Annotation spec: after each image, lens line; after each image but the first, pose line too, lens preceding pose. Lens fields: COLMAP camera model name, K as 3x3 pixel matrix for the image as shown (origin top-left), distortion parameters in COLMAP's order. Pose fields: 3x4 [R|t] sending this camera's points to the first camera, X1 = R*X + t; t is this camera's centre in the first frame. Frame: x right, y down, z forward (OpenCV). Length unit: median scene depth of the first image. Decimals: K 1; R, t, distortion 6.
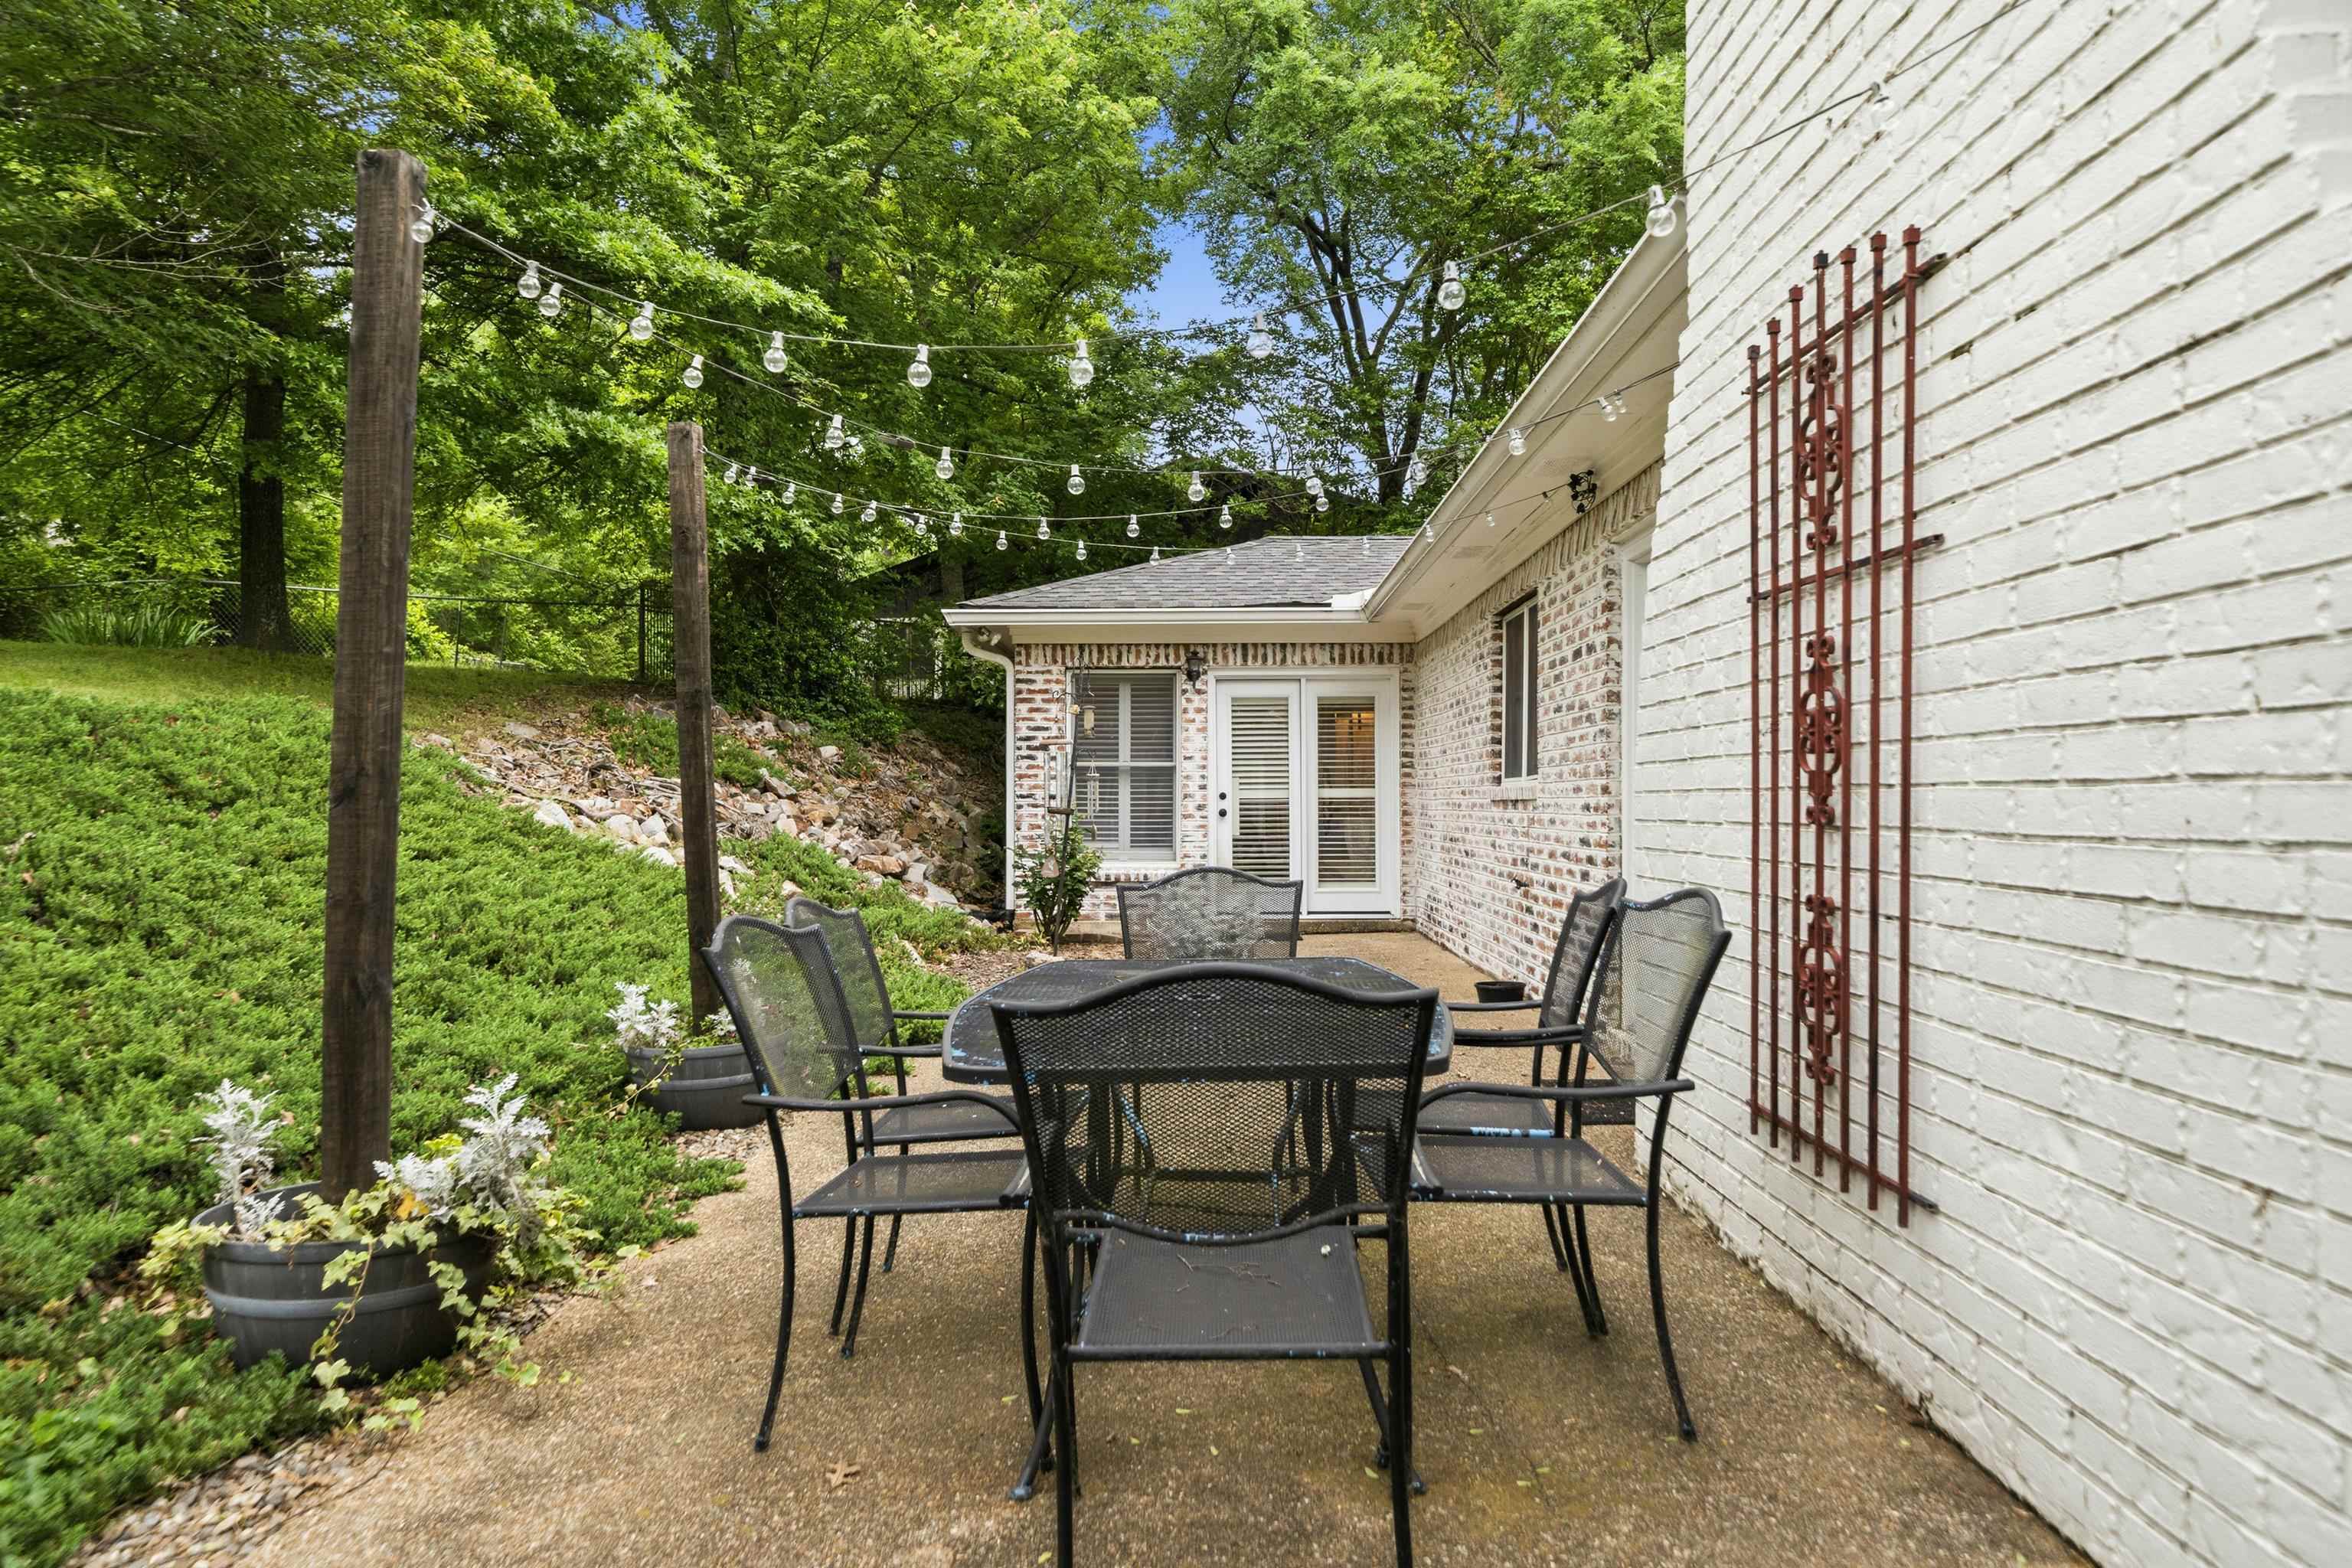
lens RADIAL K [[1522.9, 0, 1176.0], [0, 1522.9, 784.0], [0, 0, 1]] dist [0.000894, 0.003539]
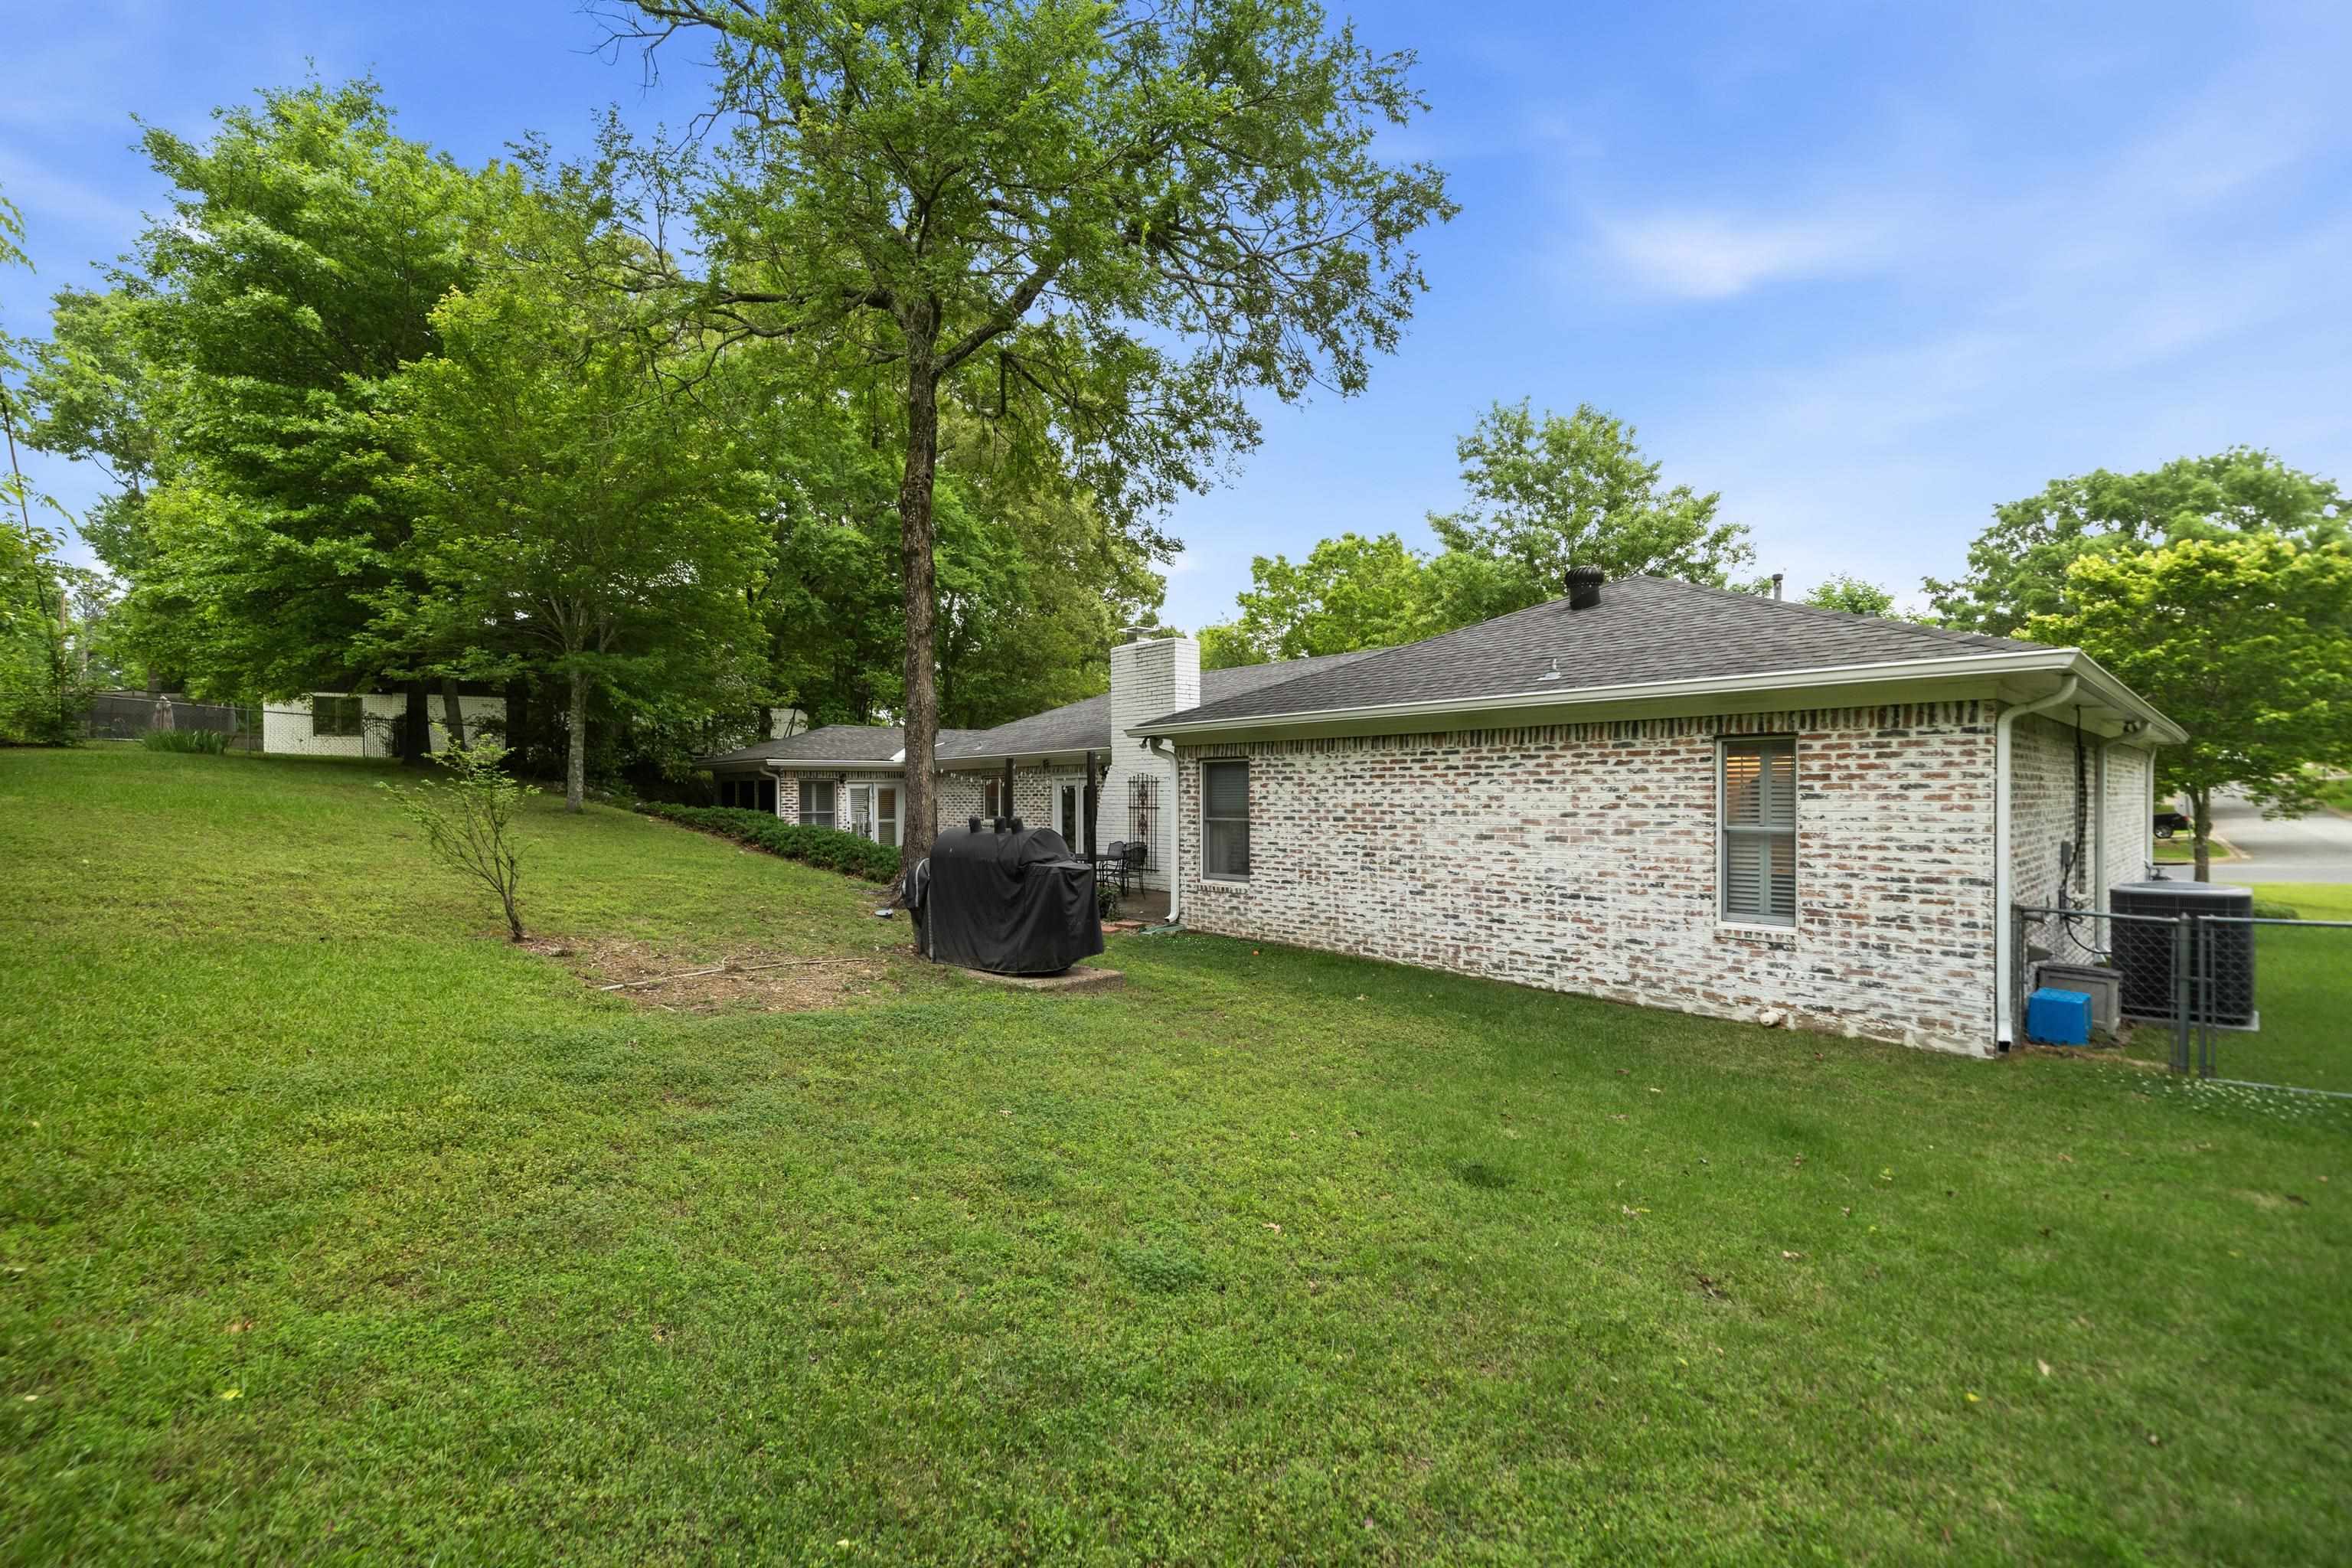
lens RADIAL K [[1066.3, 0, 1183.7], [0, 1066.3, 805.4], [0, 0, 1]] dist [0.001227, 0.000149]
pose [[0.725502, -0.020924, 0.687902, -0.986214], [0.004812, 0.999668, 0.025332, -0.080087], [-0.688203, -0.015068, 0.725361, -0.992119]]
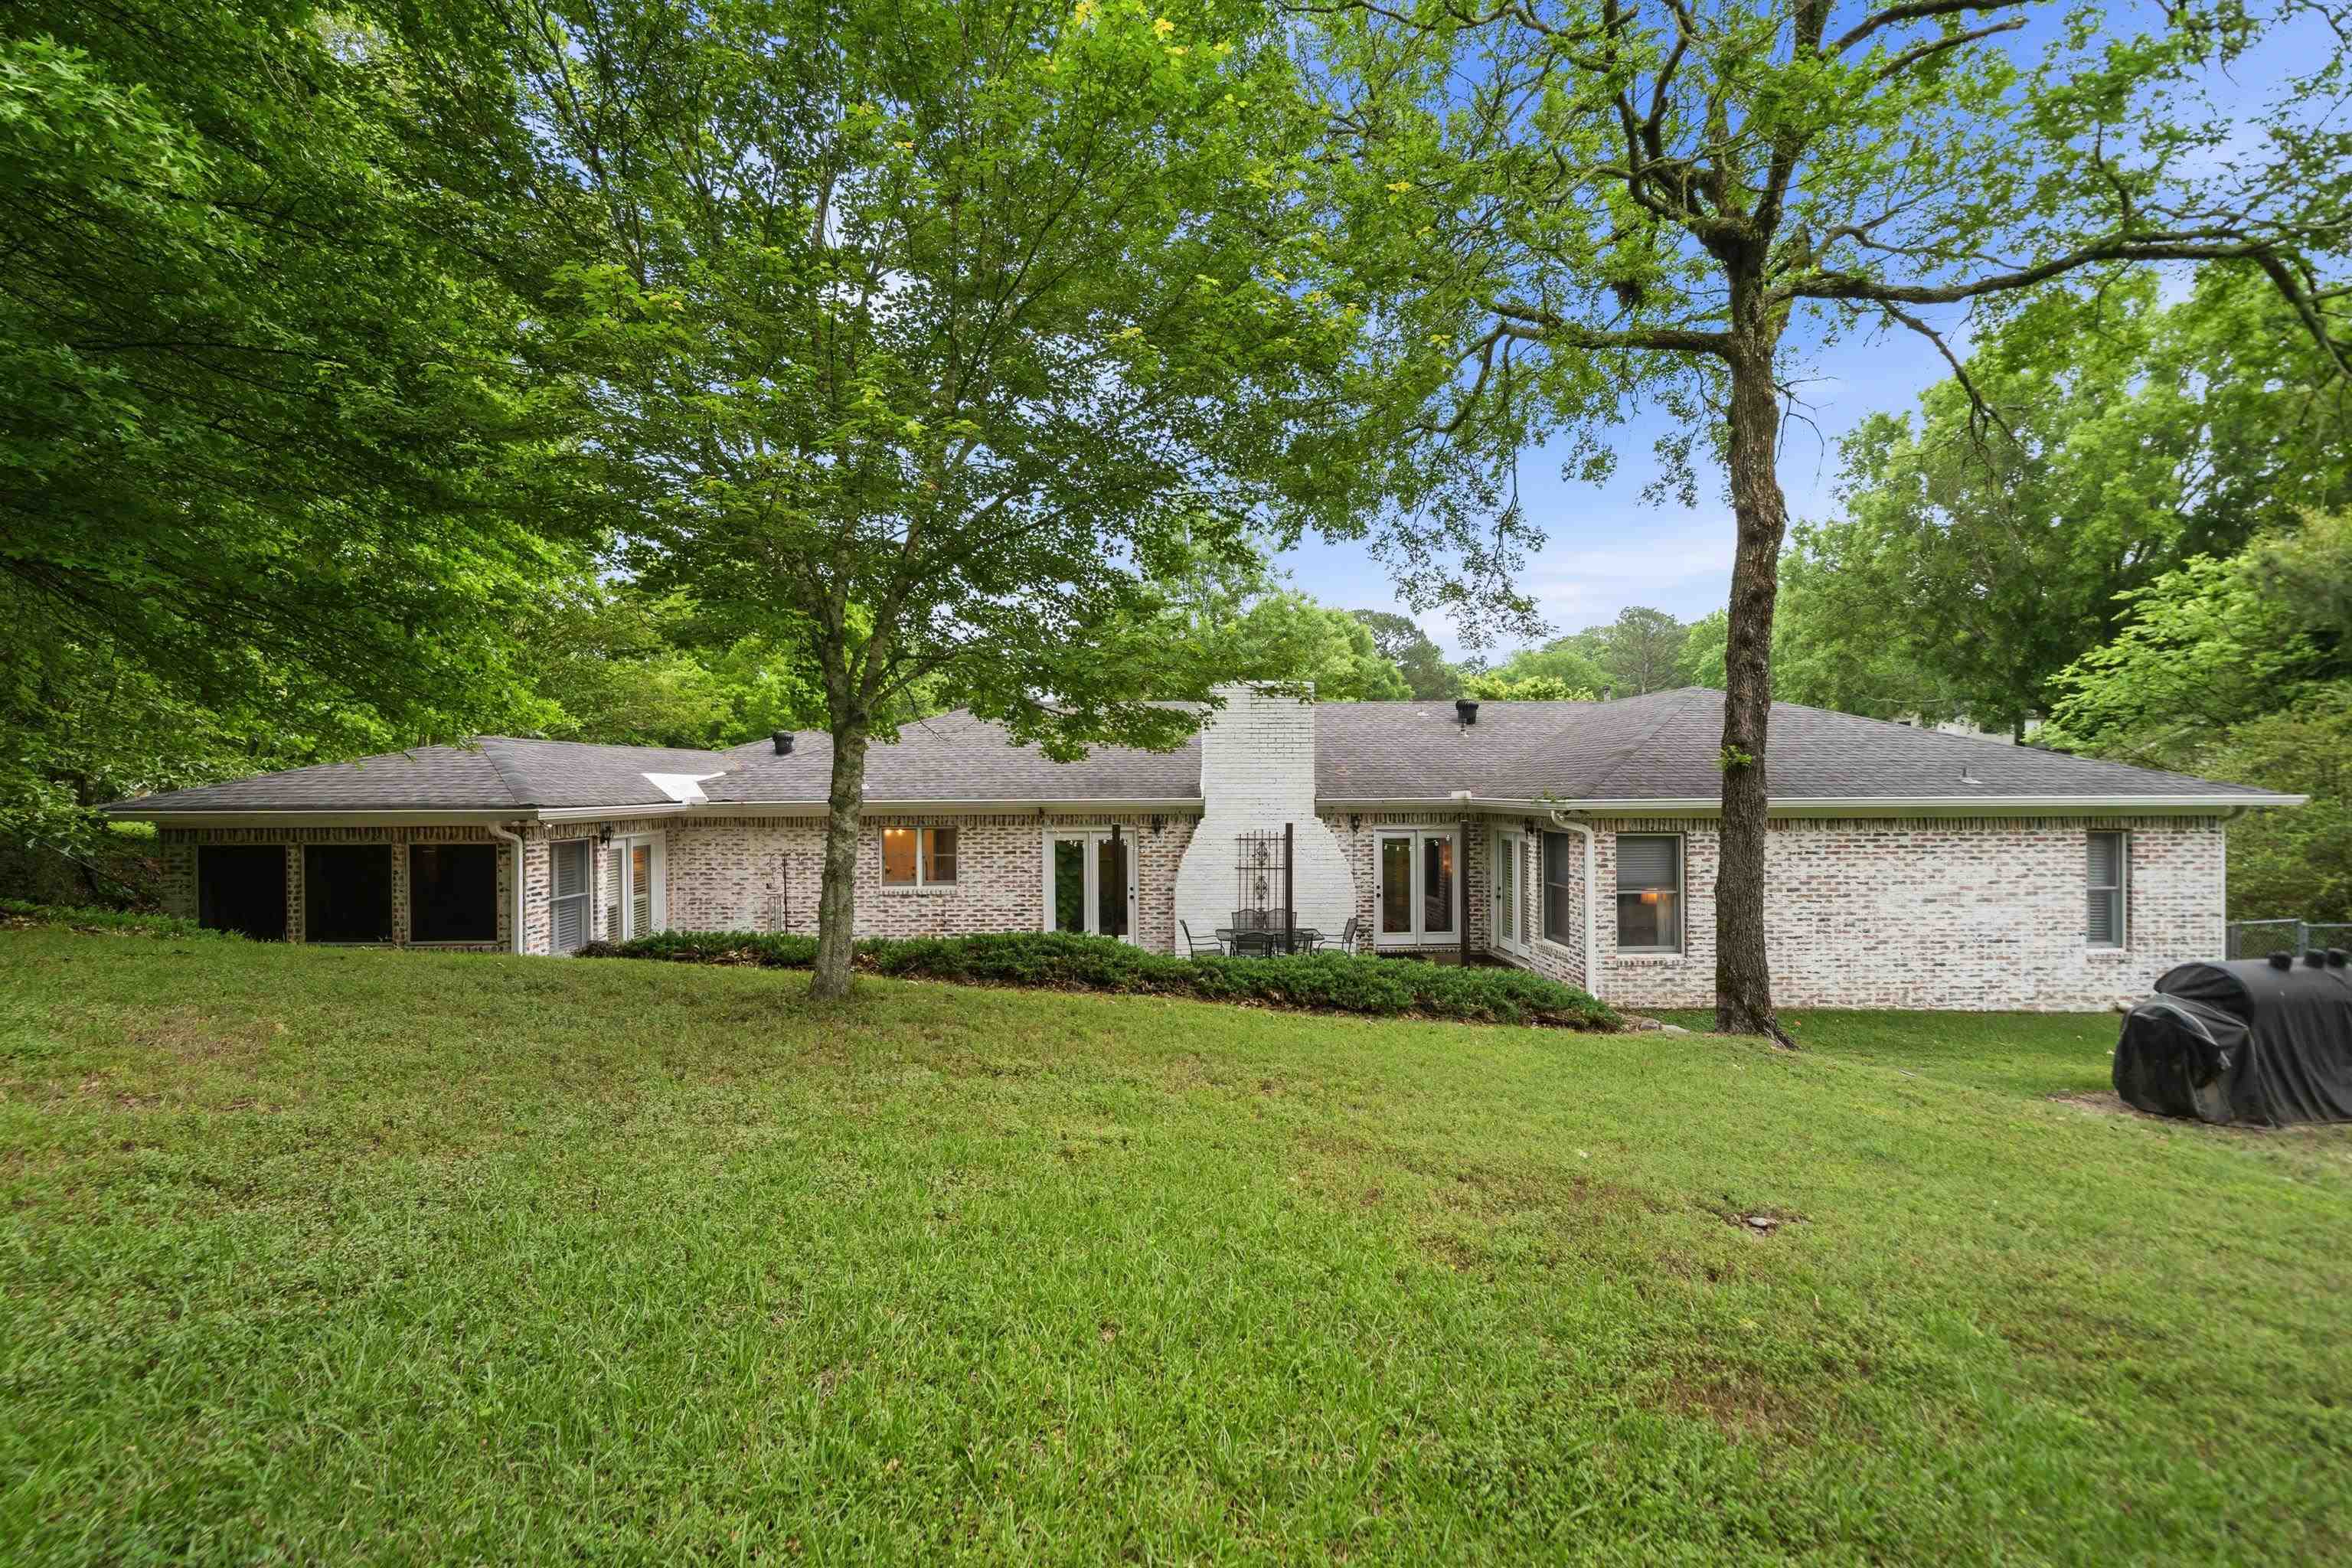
lens RADIAL K [[817.3, 0, 1176.0], [0, 817.3, 784.0], [0, 0, 1]] dist [-0.002159, -0.000136]
pose [[-0.065789, -0.002813, 0.997830, -1.020153], [-0.011302, 0.999934, 0.002073, -0.154159], [-0.997770, -0.011141, -0.065817, 0.458535]]
